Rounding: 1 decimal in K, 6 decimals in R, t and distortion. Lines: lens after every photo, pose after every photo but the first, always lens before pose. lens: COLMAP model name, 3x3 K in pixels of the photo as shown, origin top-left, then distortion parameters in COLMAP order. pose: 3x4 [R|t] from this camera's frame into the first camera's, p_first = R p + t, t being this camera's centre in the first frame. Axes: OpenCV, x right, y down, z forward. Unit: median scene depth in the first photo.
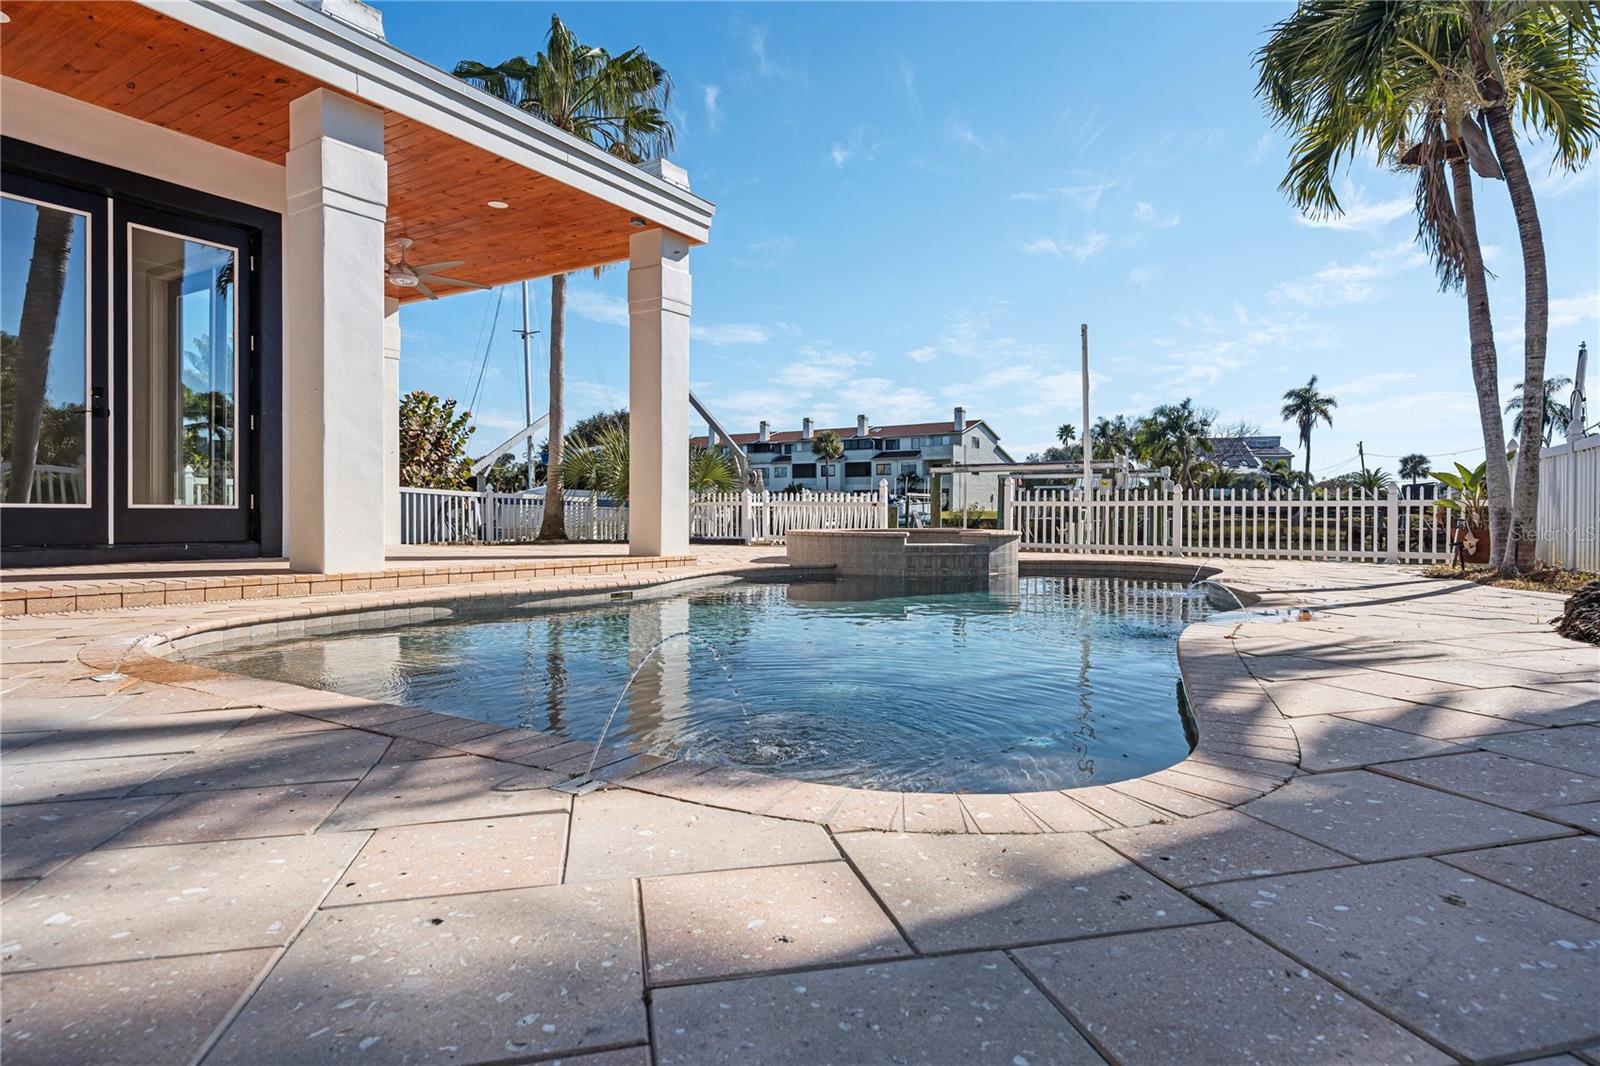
lens RADIAL K [[863.5, 0, 799.8], [0, 863.5, 510.7], [0, 0, 1]] dist [-0.001211, 0.000413]
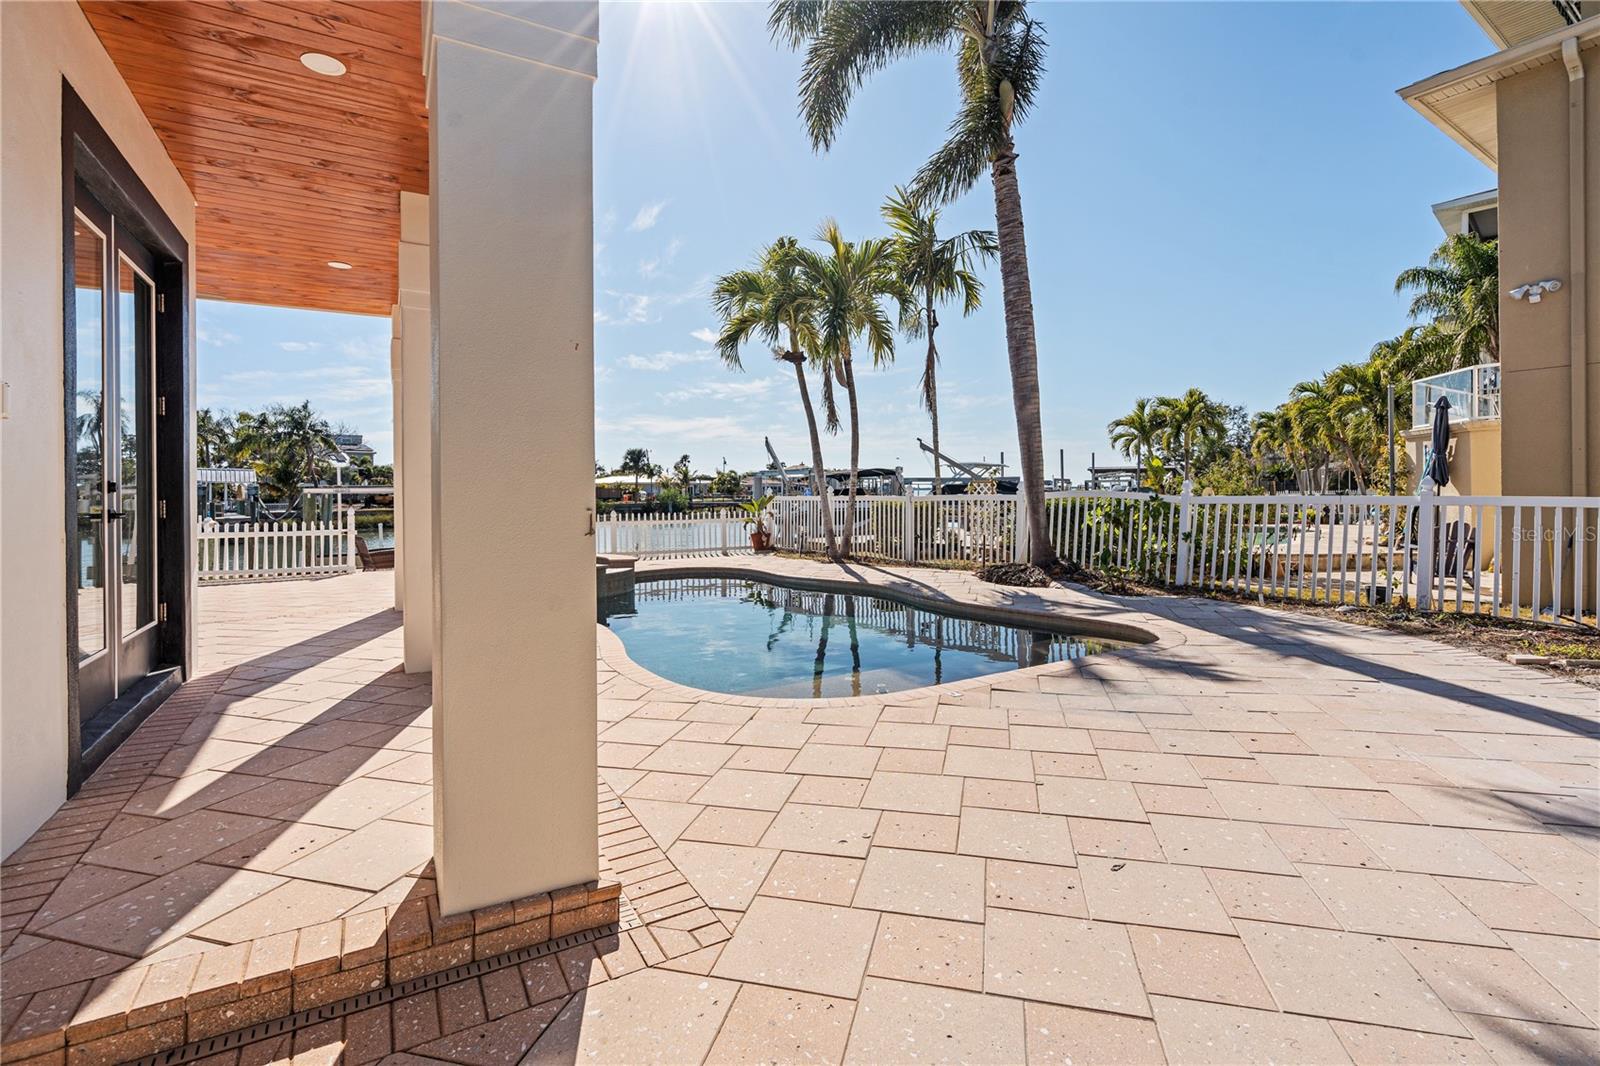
lens RADIAL K [[732.8, 0, 813.1], [0, 732.8, 491.8], [0, 0, 1]] dist [-0.000434, 0.000486]
pose [[0.440198, -0.015773, 0.897762, -0.367726], [0.017121, 0.999811, 0.009171, -0.046567], [-0.897738, 0.011334, 0.440385, 0.082282]]
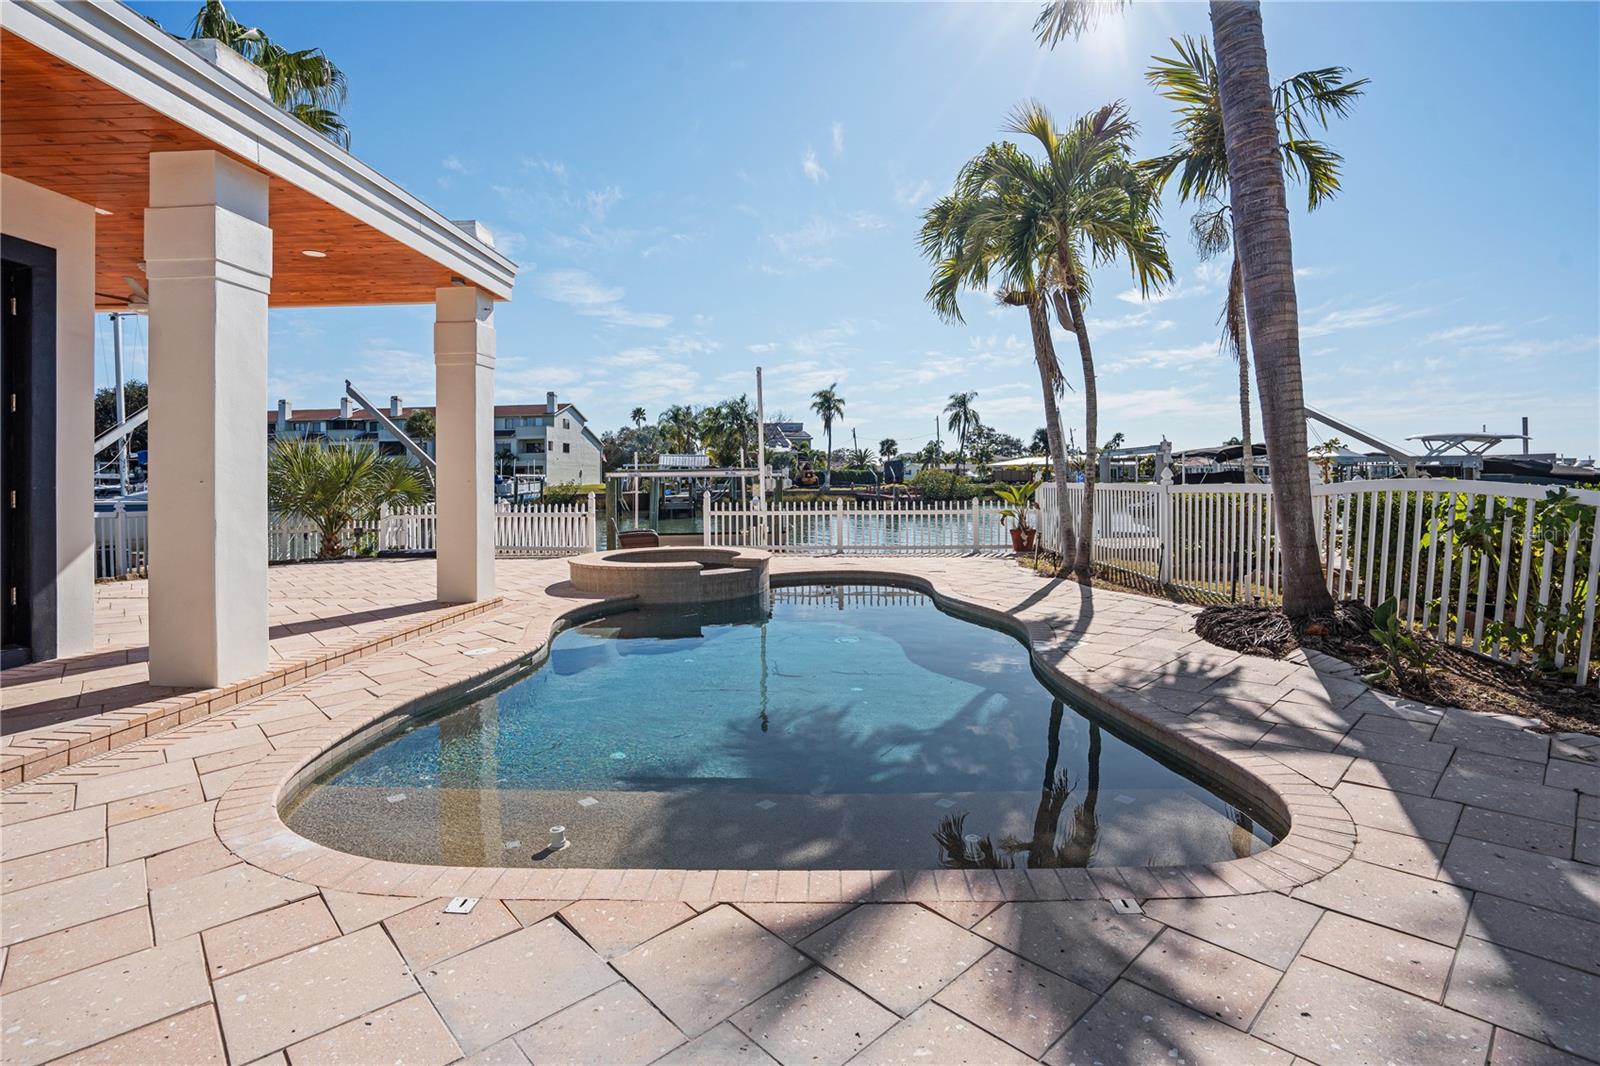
lens RADIAL K [[766.8, 0, 806.9], [0, 766.8, 469.9], [0, 0, 1]] dist [-0.076368, 0.029746]
pose [[0.861456, -0.011139, 0.507710, -0.132570], [0.016360, 0.999849, -0.005821, -0.044824], [-0.507568, 0.013321, 0.861509, 0.007992]]
